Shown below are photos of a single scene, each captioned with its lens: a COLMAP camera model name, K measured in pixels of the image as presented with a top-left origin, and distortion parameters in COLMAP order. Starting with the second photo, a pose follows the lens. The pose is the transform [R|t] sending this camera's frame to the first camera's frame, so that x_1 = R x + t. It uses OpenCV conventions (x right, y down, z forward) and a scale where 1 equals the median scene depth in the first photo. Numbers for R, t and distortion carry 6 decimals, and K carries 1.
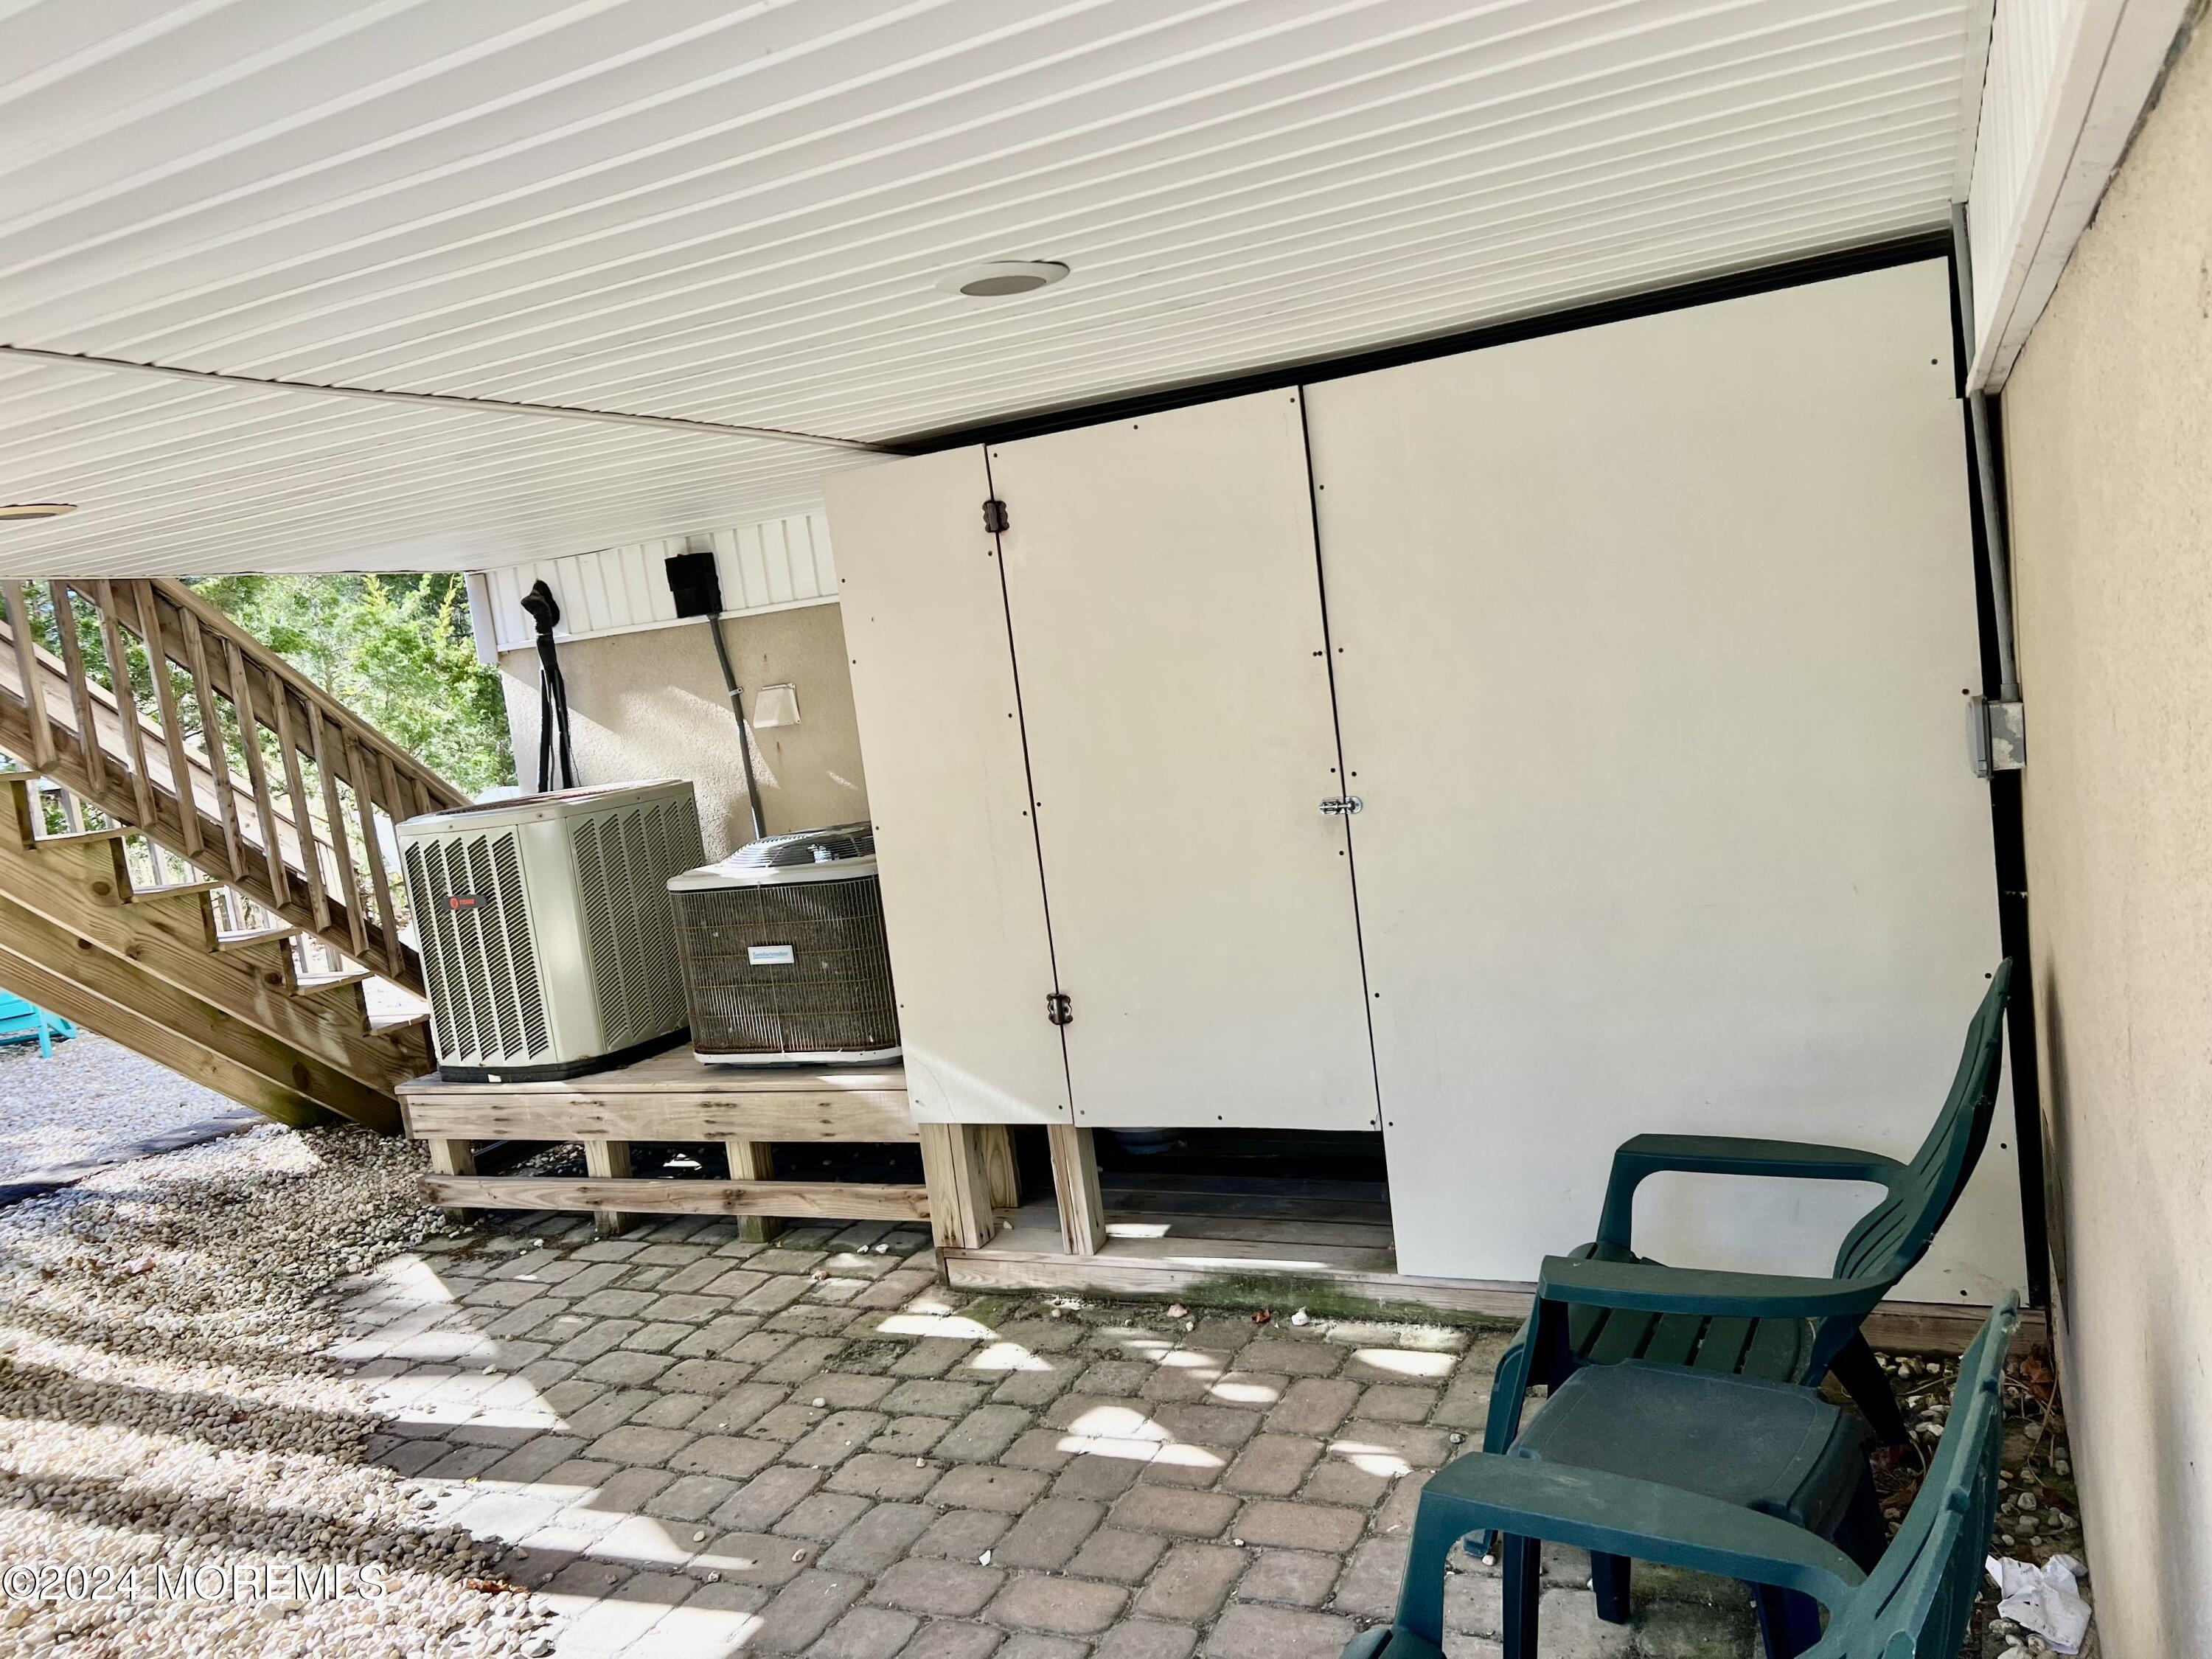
lens RADIAL K [[1664.8, 0, 1109.7], [0, 1664.8, 825.3], [0, 0, 1]] dist [0.020424, -0.037653]
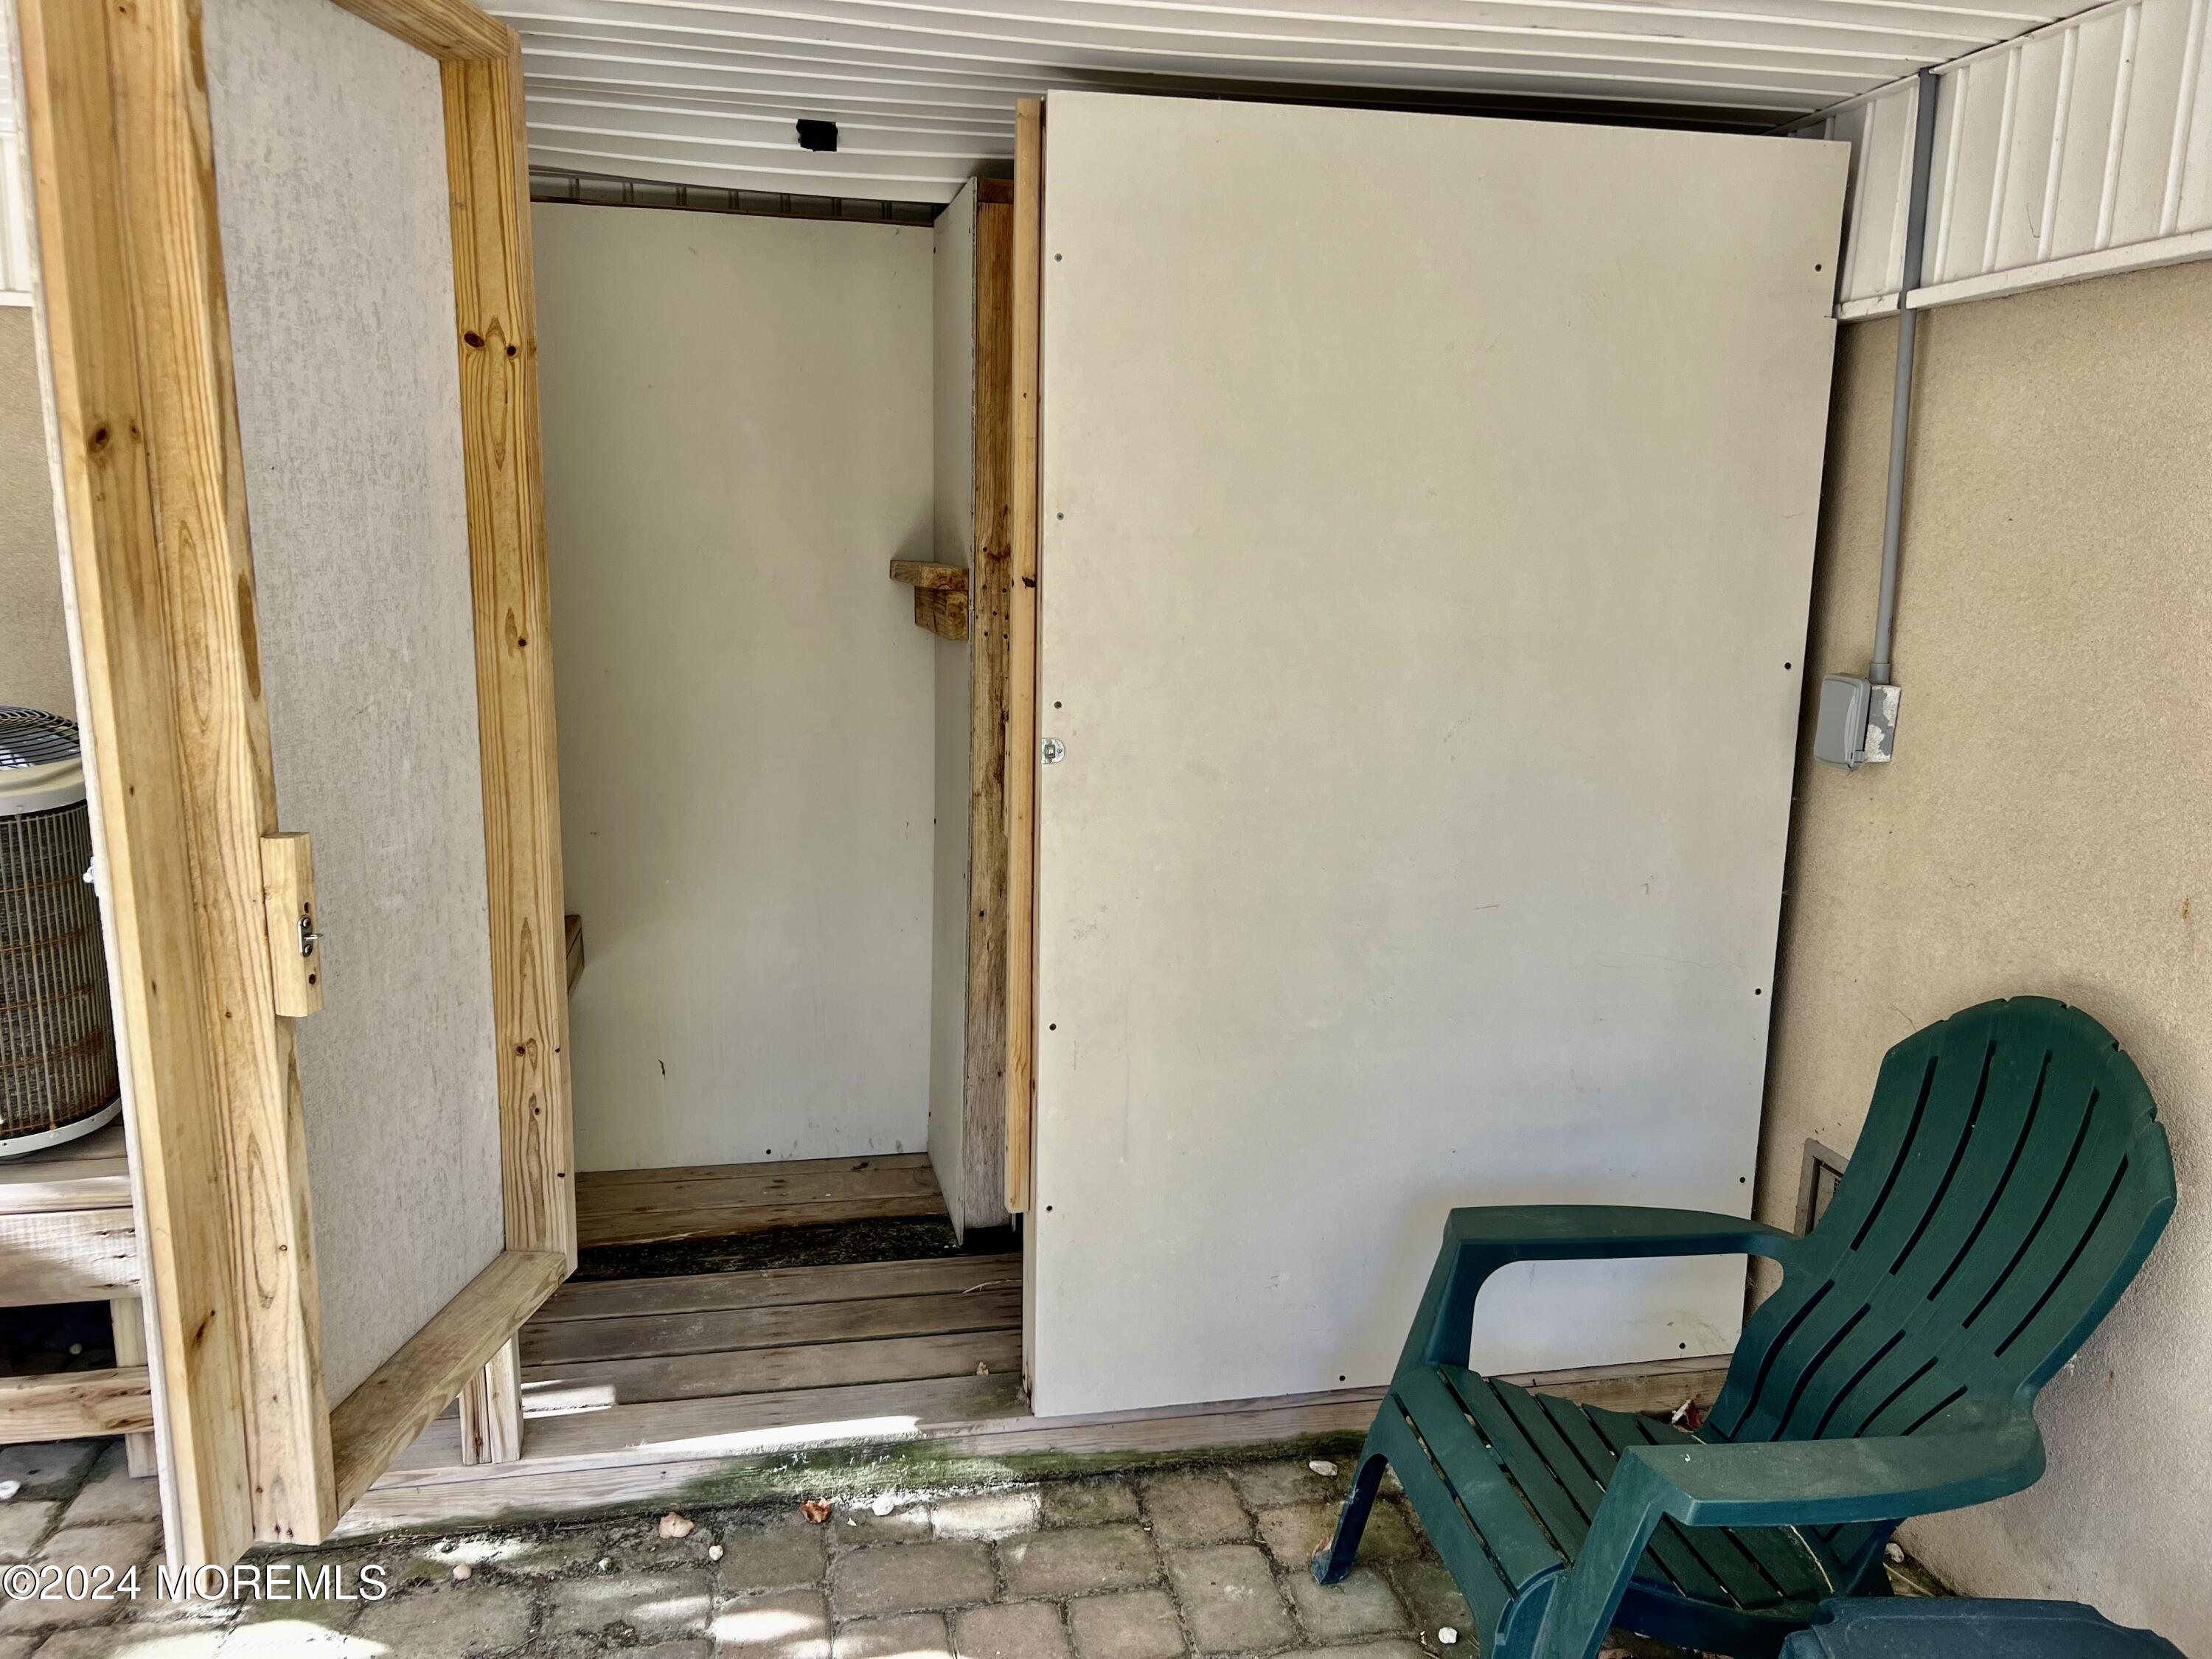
lens RADIAL K [[1664.8, 0, 1105.3], [0, 1664.8, 850.2], [0, 0, 1]] dist [0.020424, -0.037653]
pose [[0.780051, 0.021549, 0.625345, -0.233112], [-0.060364, 0.997337, 0.040931, 0.000712], [-0.622797, -0.069677, 0.779274, 0.424942]]
